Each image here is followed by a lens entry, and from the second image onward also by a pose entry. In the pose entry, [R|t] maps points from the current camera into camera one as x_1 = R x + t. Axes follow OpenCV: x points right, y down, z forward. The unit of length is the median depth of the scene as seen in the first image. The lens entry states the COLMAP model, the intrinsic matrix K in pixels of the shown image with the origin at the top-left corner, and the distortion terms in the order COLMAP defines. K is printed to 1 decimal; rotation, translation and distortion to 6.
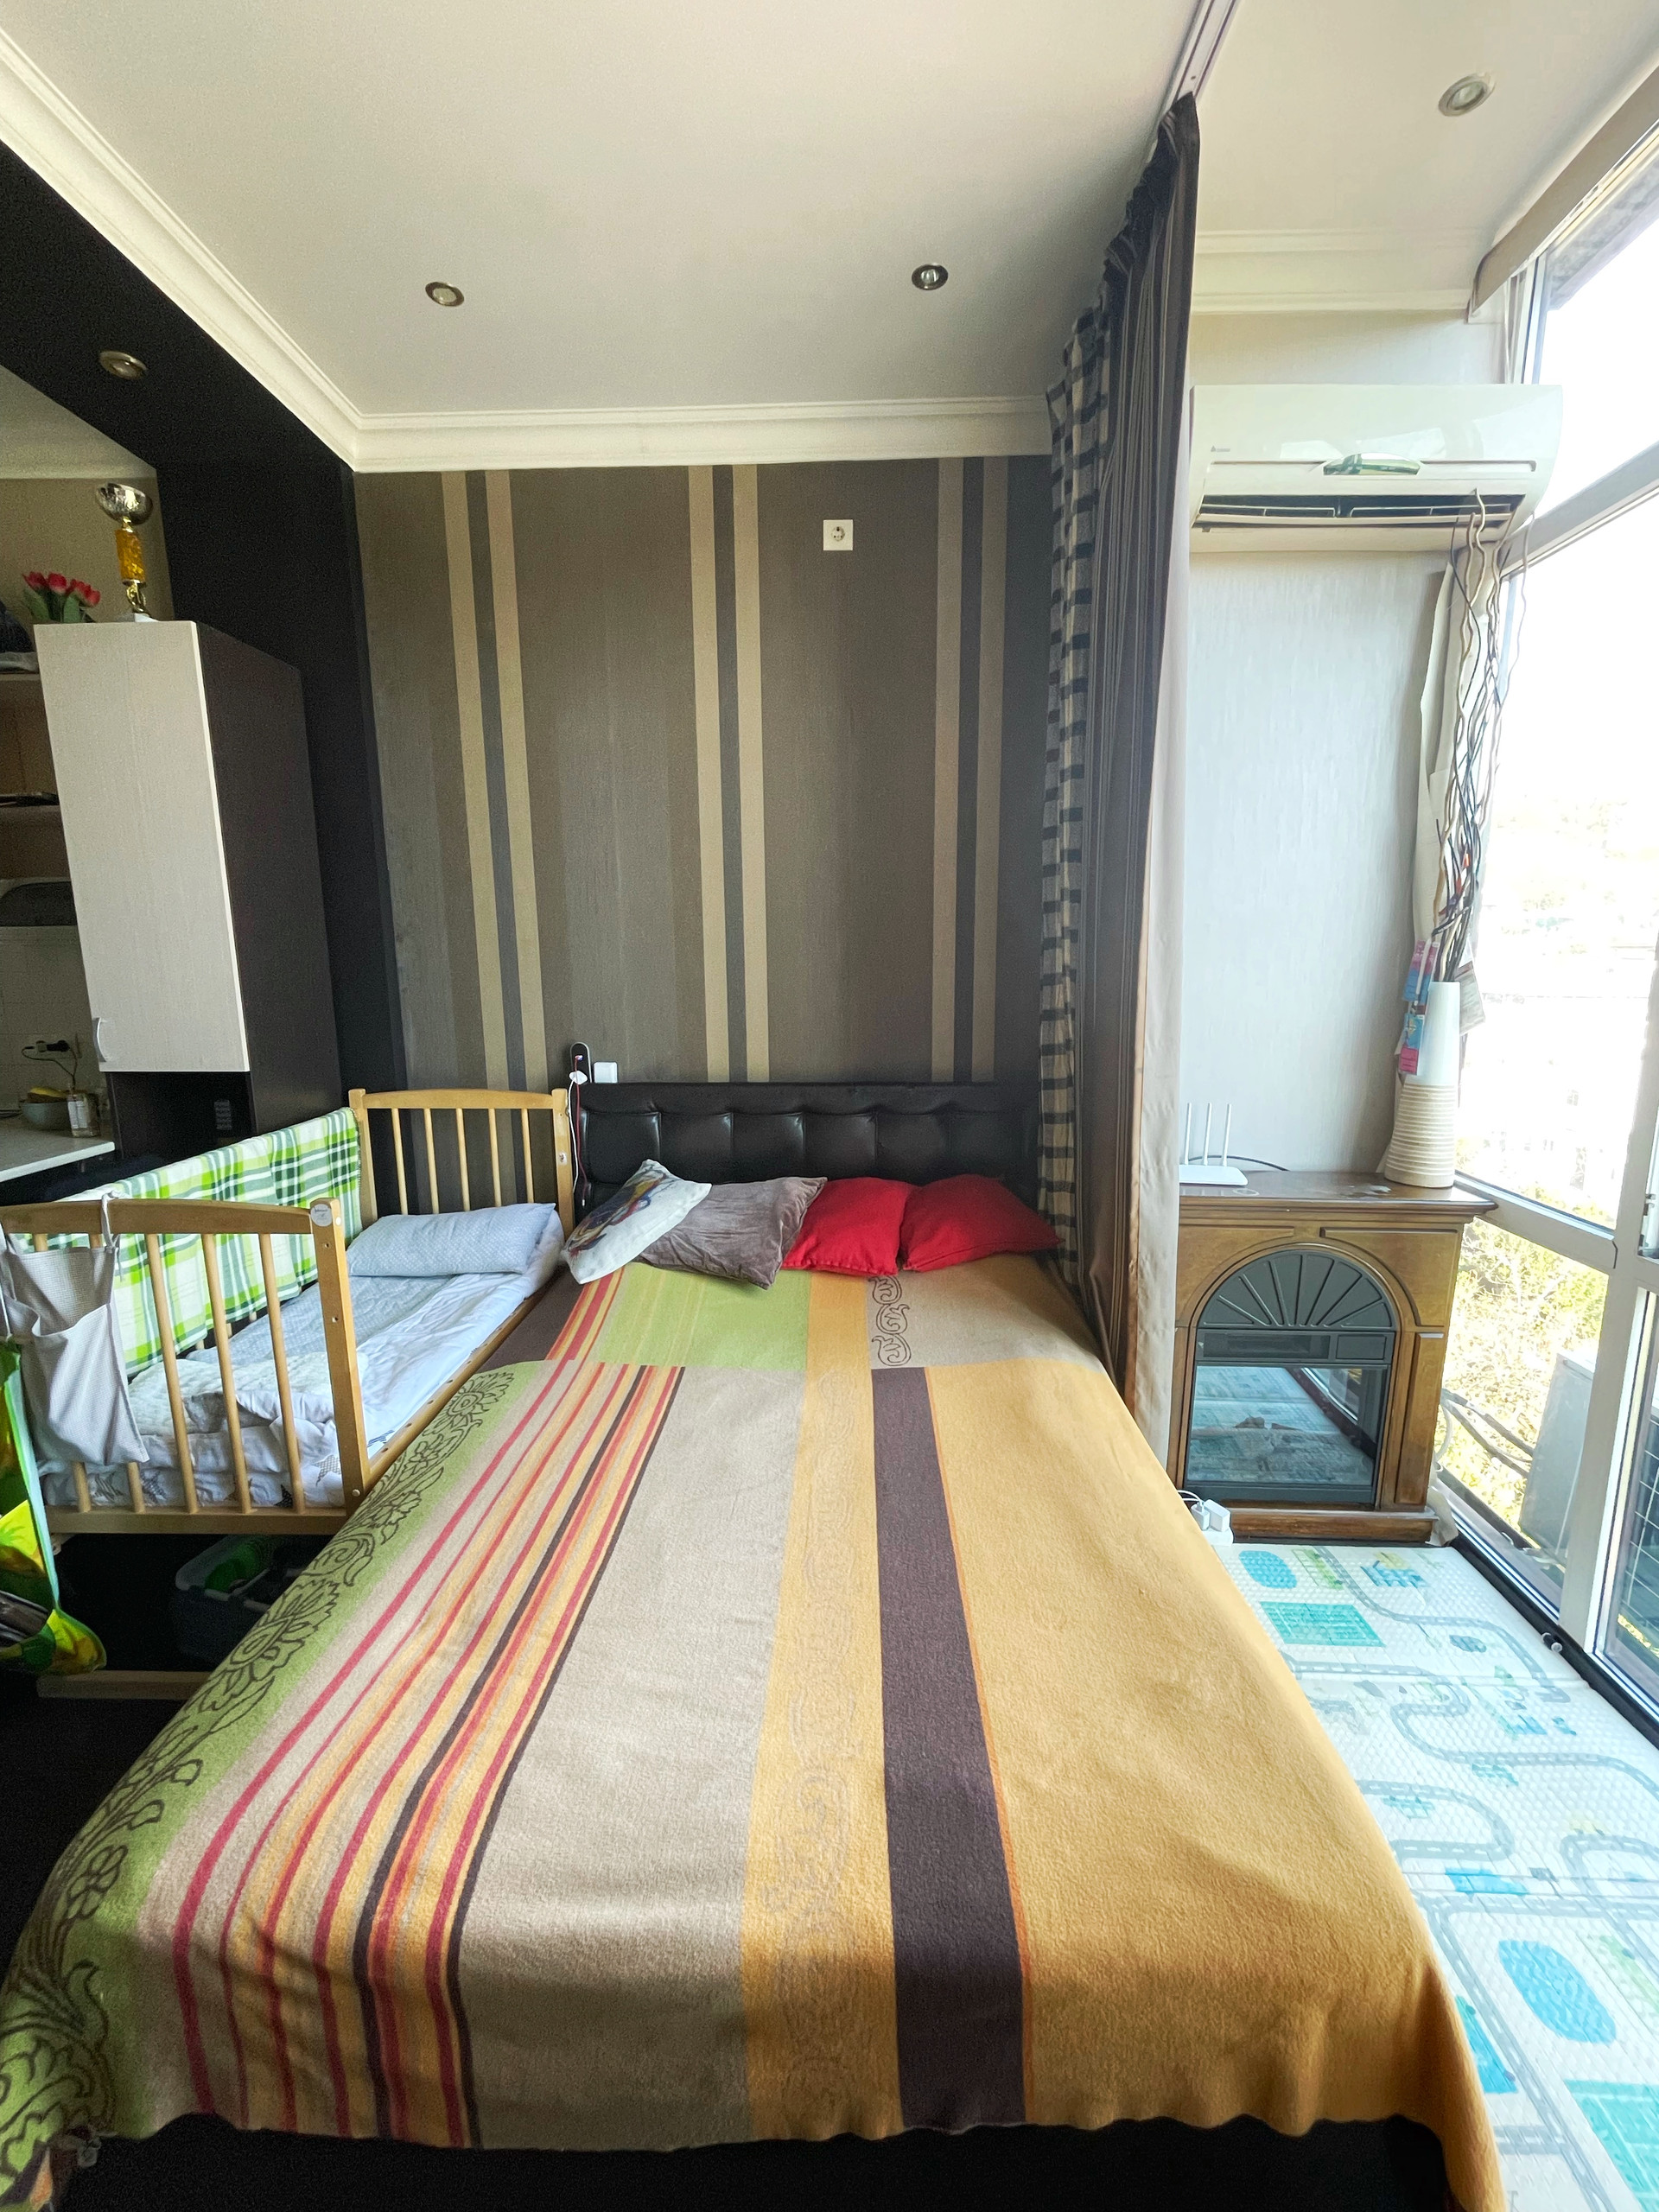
lens RADIAL K [[898.1, 0, 829.5], [0, 898.1, 1106.0], [0, 0, 1]] dist [-0.002817, -0.000581]
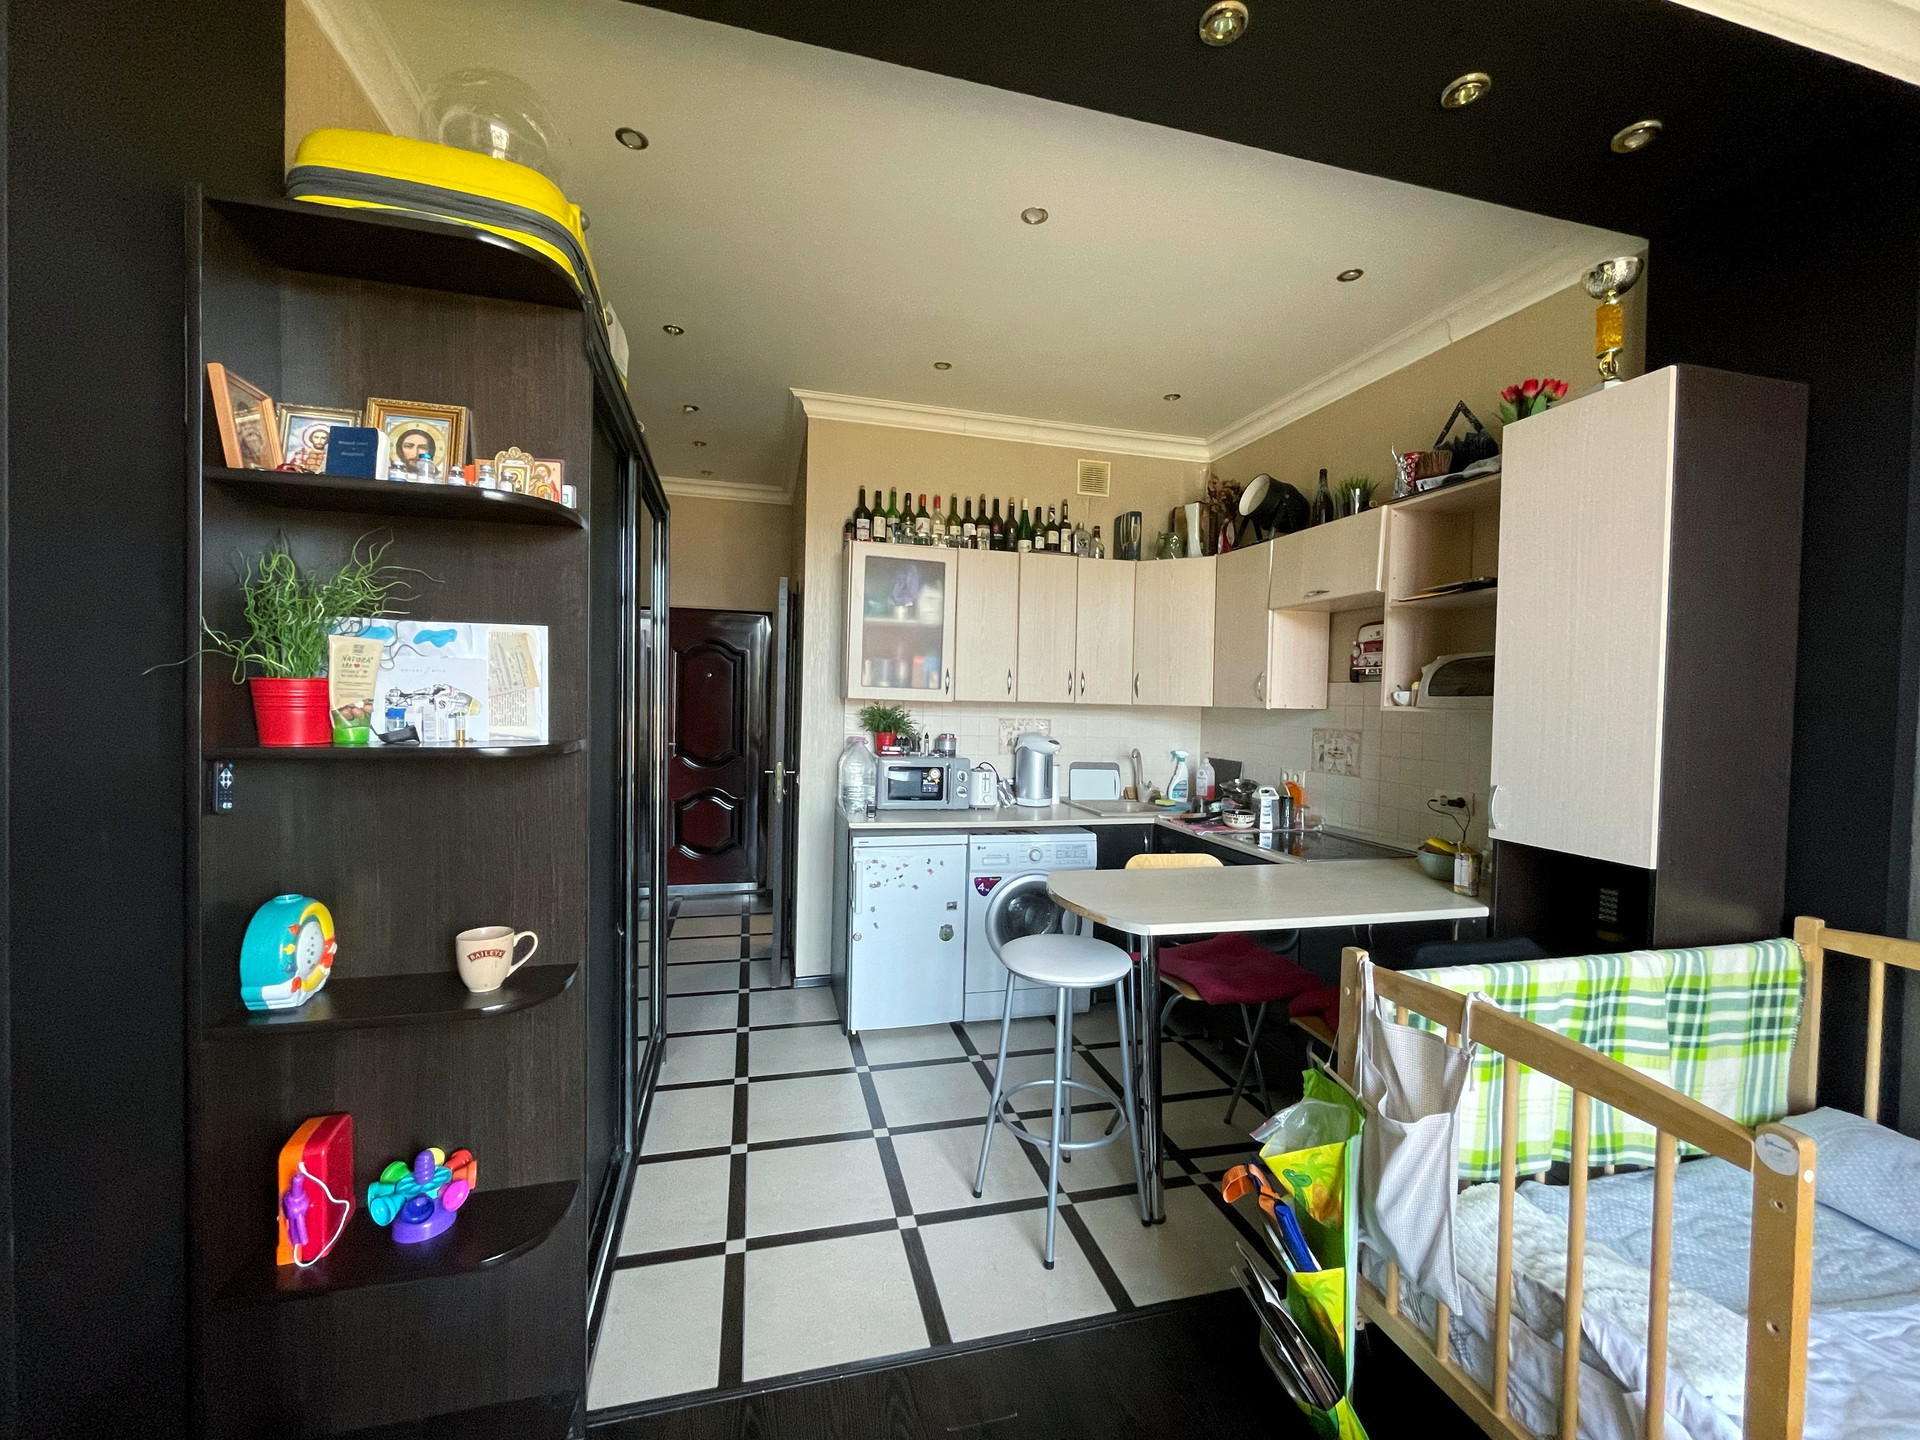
lens RADIAL K [[779.6, 0, 960.0], [0, 779.6, 720.0], [0, 0, 1]] dist [-0.002817, -0.000581]
pose [[0.281129, 0.035414, -0.959016, -0.168330], [-0.191188, 0.981353, -0.019806, -0.044646], [0.940432, 0.188921, 0.282658, 0.192770]]
